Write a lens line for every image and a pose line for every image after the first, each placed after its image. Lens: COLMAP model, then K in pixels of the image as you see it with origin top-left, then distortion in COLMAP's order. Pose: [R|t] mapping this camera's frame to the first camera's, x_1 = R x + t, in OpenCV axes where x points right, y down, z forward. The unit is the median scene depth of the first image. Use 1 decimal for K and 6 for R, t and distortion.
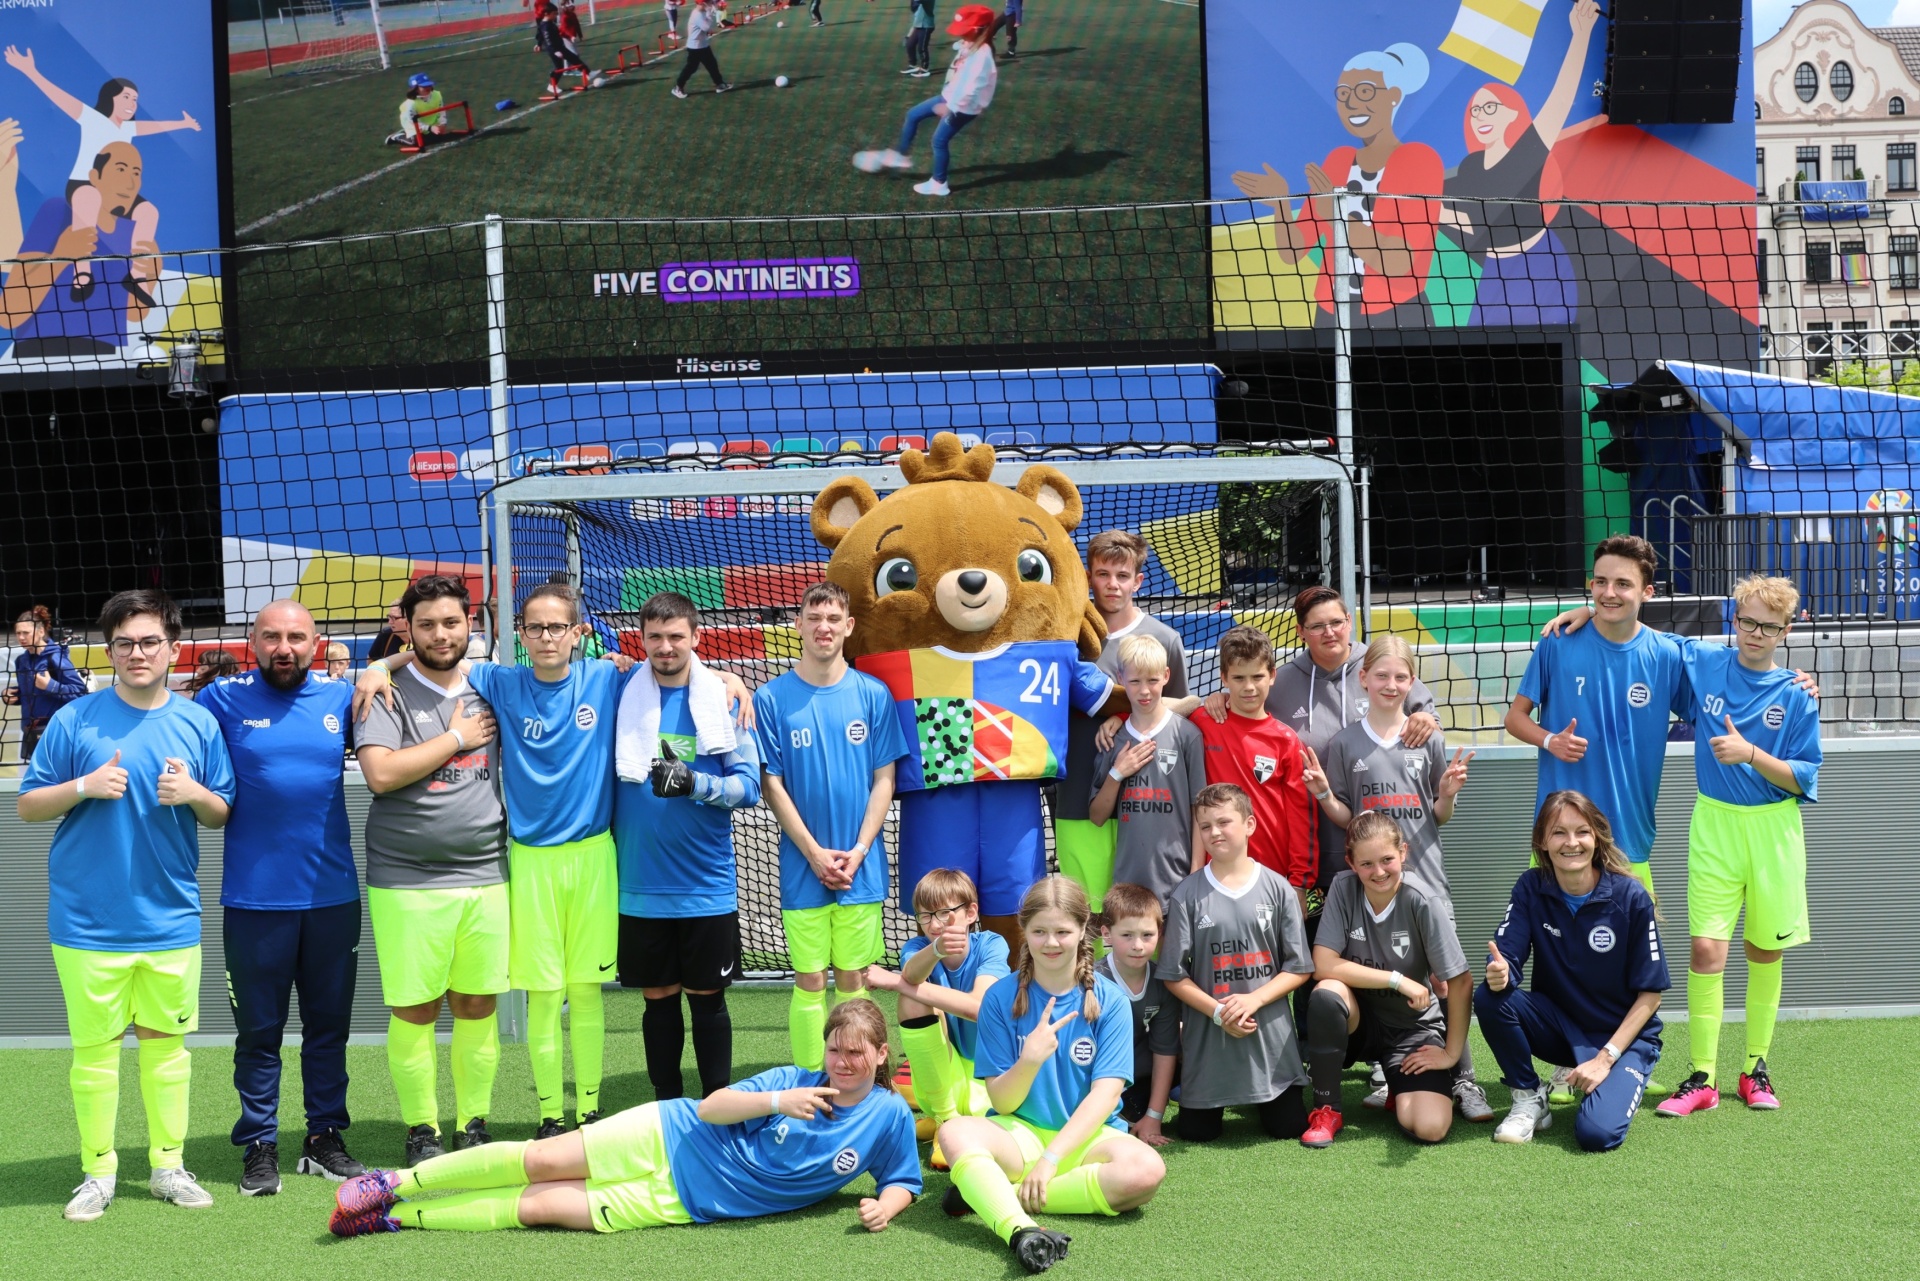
lens RADIAL K [[2420.0, 0, 960.0], [0, 2420.0, 640.5], [0, 0, 1]] dist [-0.014841, -0.022630]
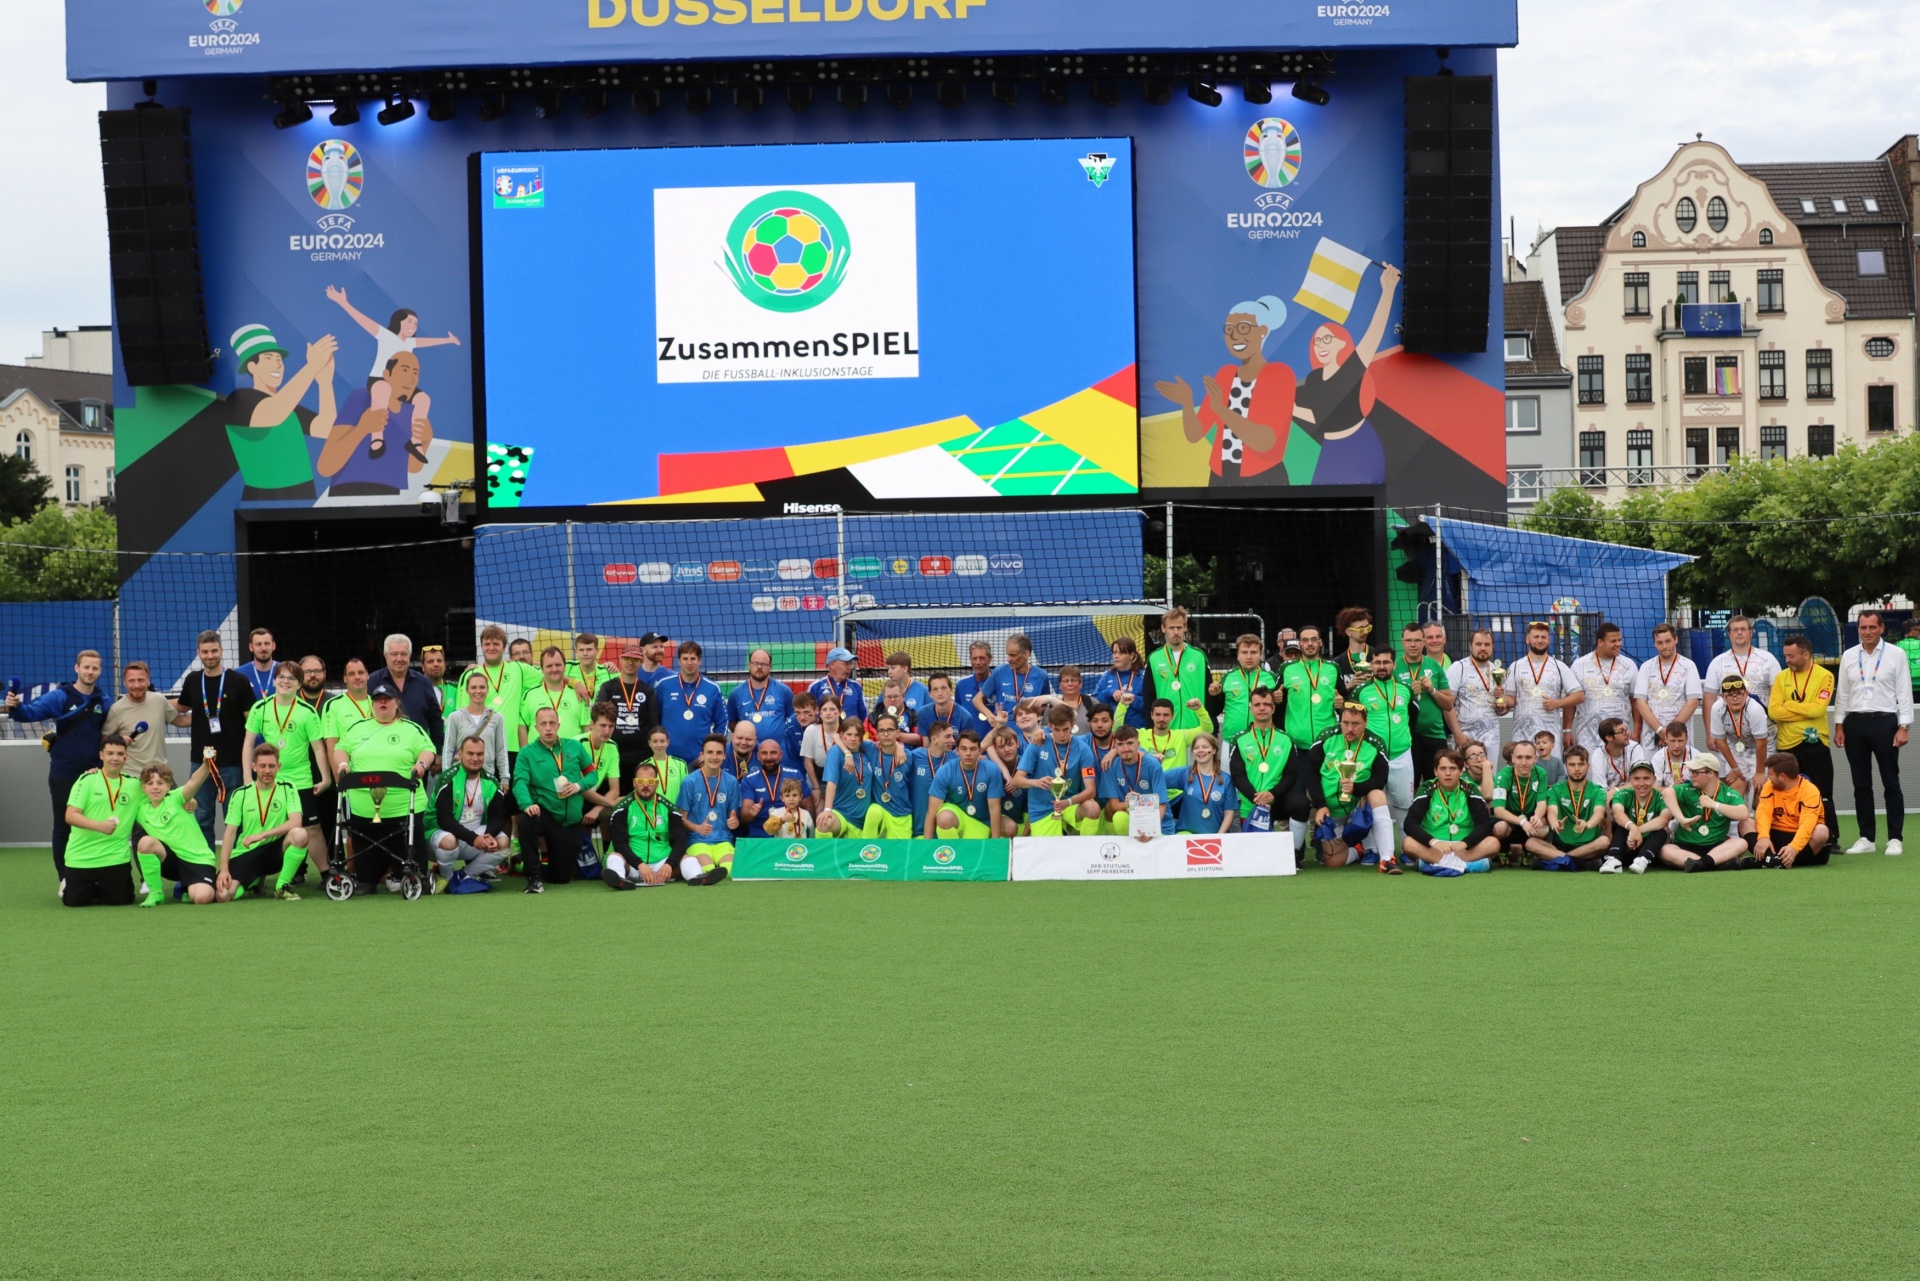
lens RADIAL K [[2420.0, 0, 960.0], [0, 2420.0, 640.5], [0, 0, 1]] dist [-0.014841, -0.022630]
pose [[0.999800, 0.006882, 0.018770, -0.034575], [-0.006325, 0.999542, -0.029583, 0.011962], [-0.018965, 0.029459, 0.999386, -0.481551]]
